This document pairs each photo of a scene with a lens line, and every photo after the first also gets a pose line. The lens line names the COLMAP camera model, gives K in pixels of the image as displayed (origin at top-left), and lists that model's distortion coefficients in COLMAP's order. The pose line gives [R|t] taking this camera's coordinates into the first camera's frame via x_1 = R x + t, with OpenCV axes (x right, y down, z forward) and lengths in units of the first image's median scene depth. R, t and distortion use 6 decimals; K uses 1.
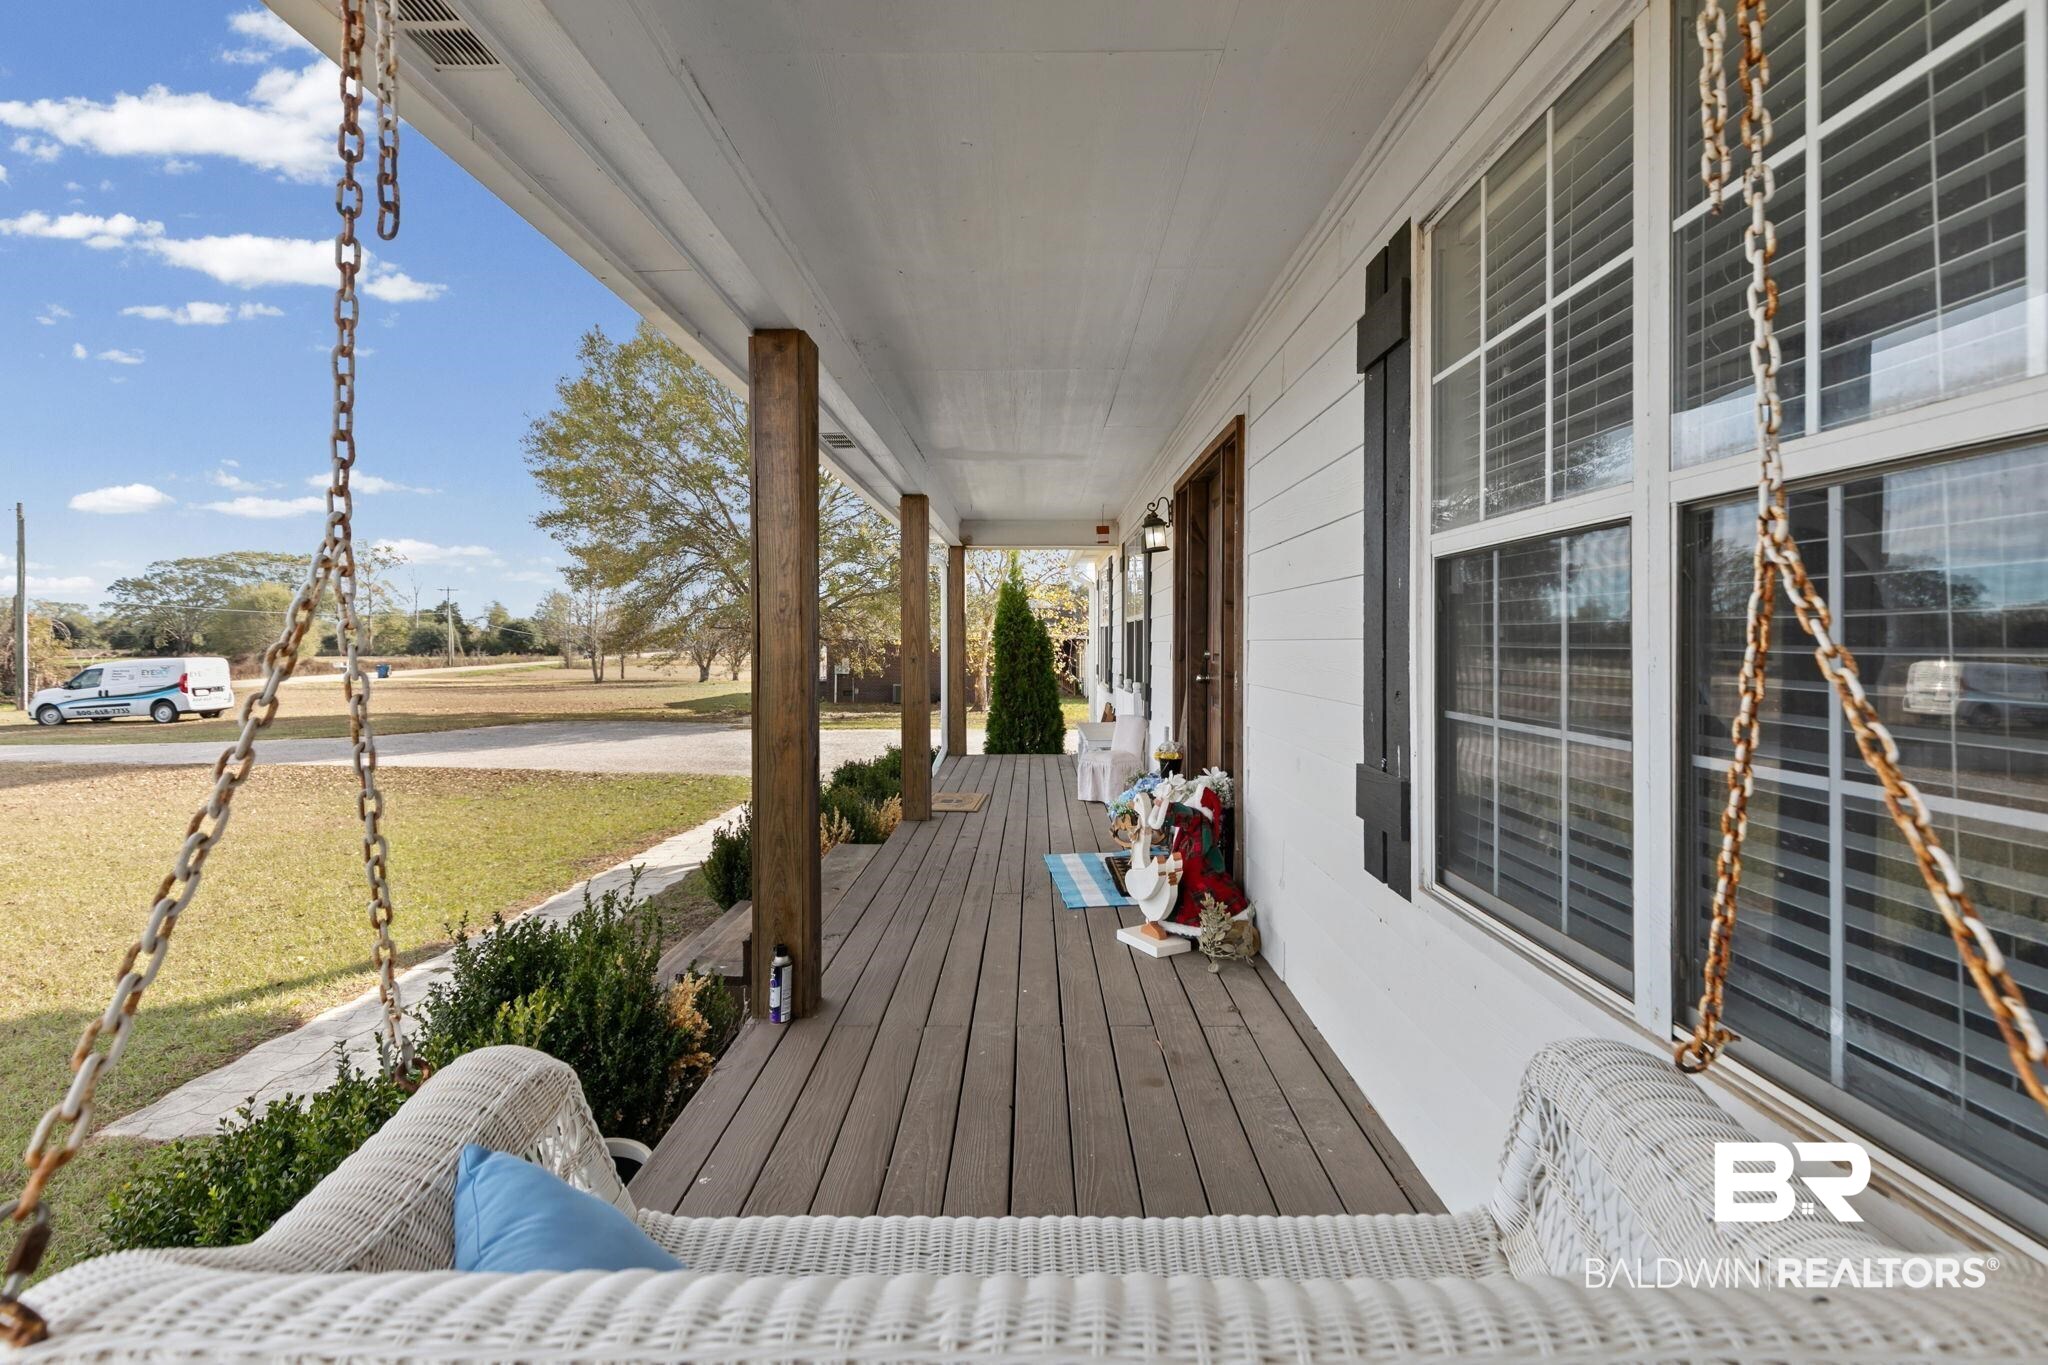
lens RADIAL K [[937.0, 0, 1036.3], [0, 937.0, 650.2], [0, 0, 1]] dist [0.005010, -0.000150]
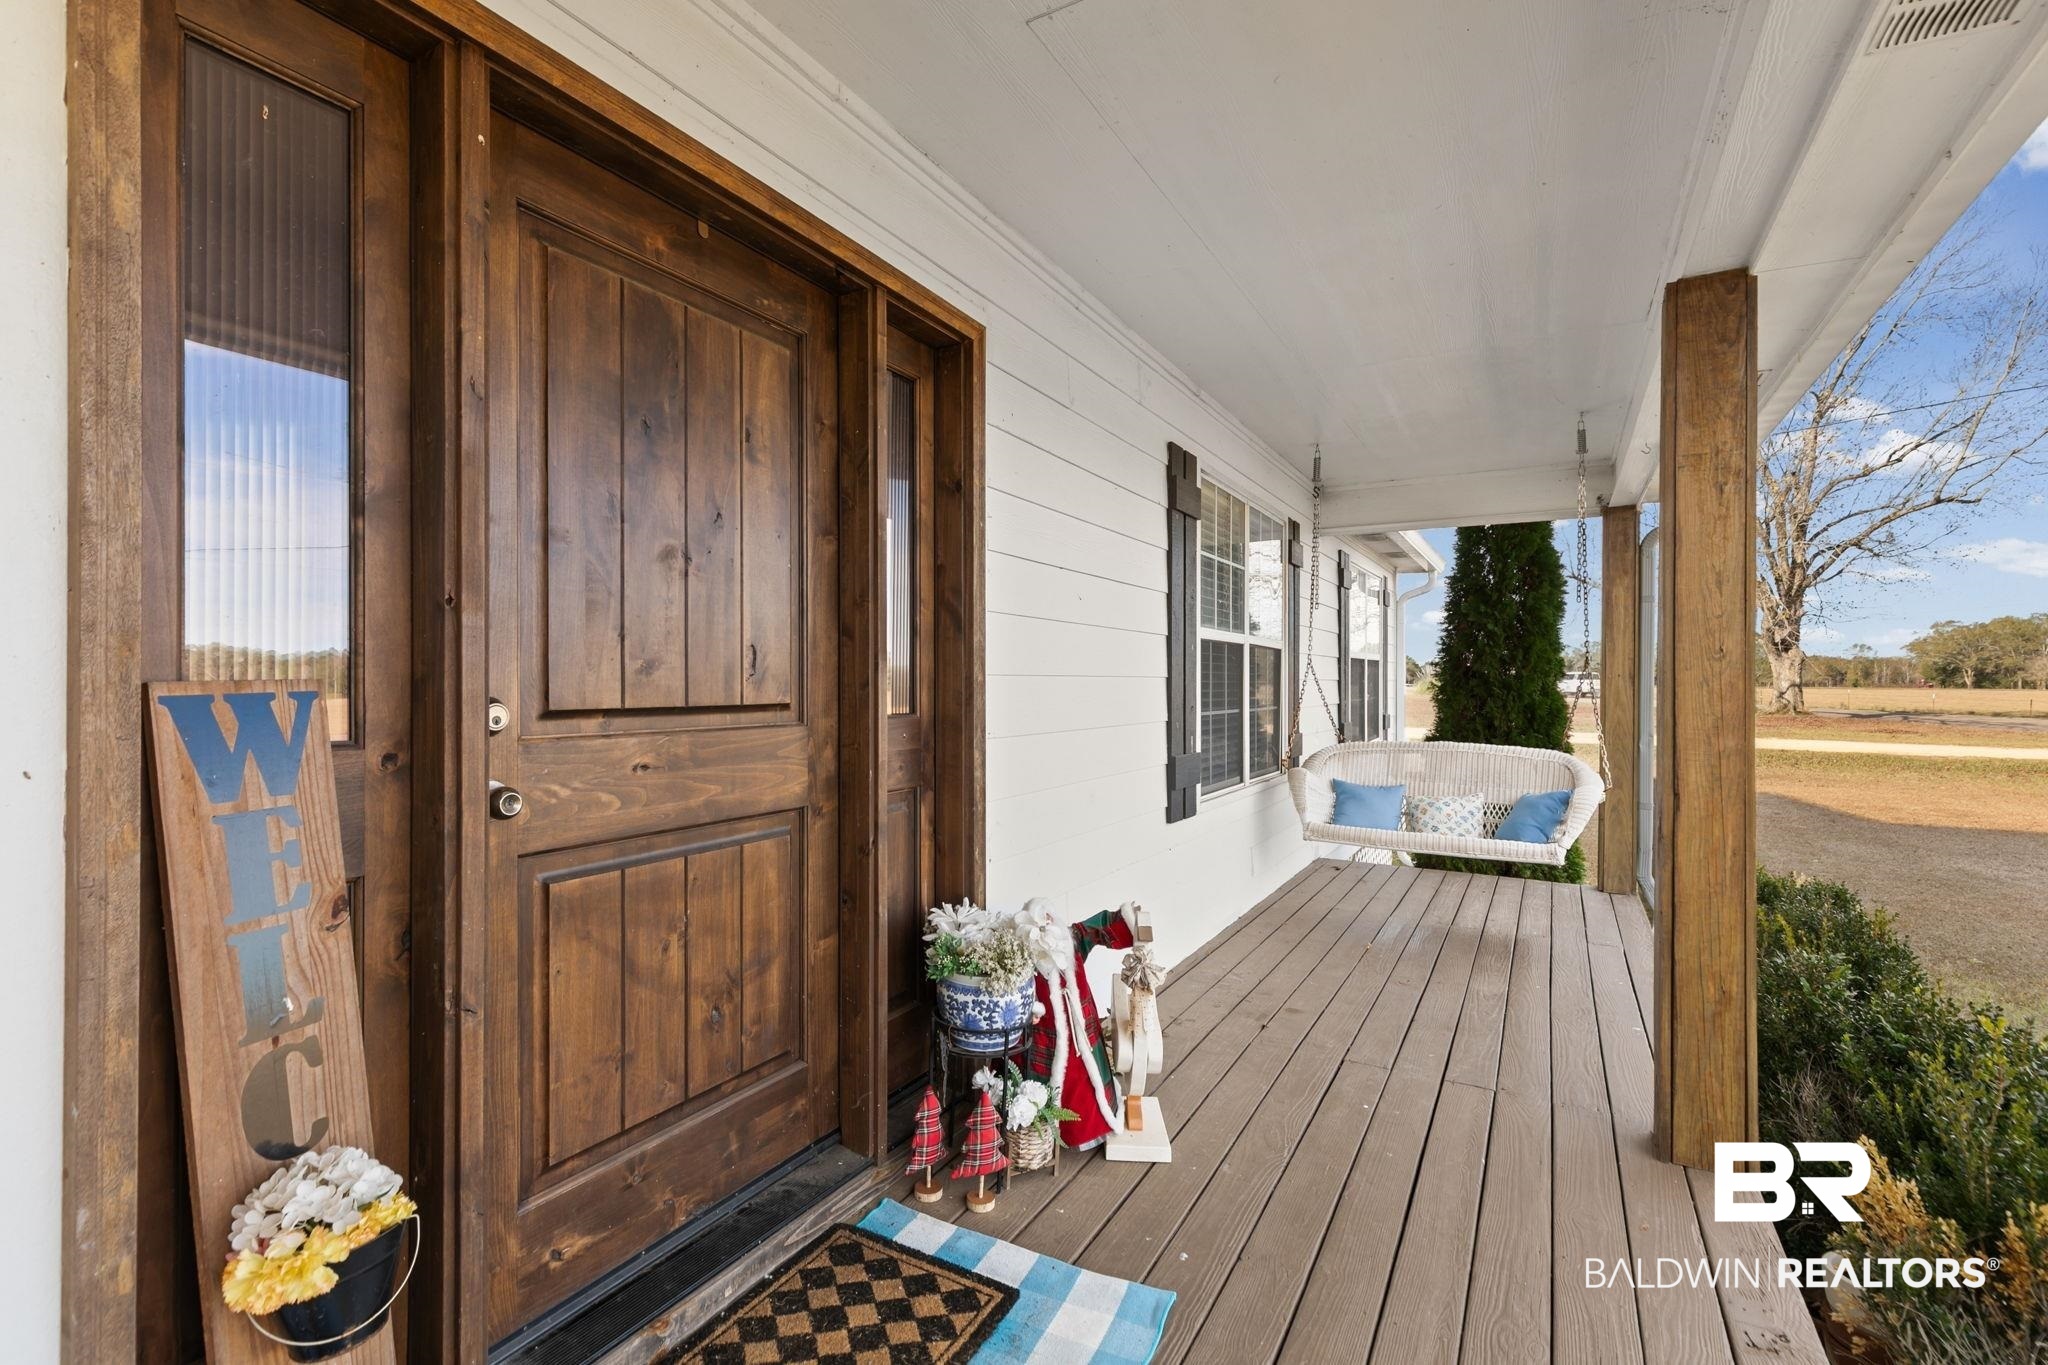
lens RADIAL K [[925.2, 0, 1015.8], [0, 925.2, 674.9], [0, 0, 1]] dist [0.012757, -0.000128]
pose [[-0.865384, -0.004499, 0.501089, -0.048622], [-0.003375, 0.999989, 0.003151, -0.005036], [-0.501098, 0.001035, -0.865390, 0.593034]]
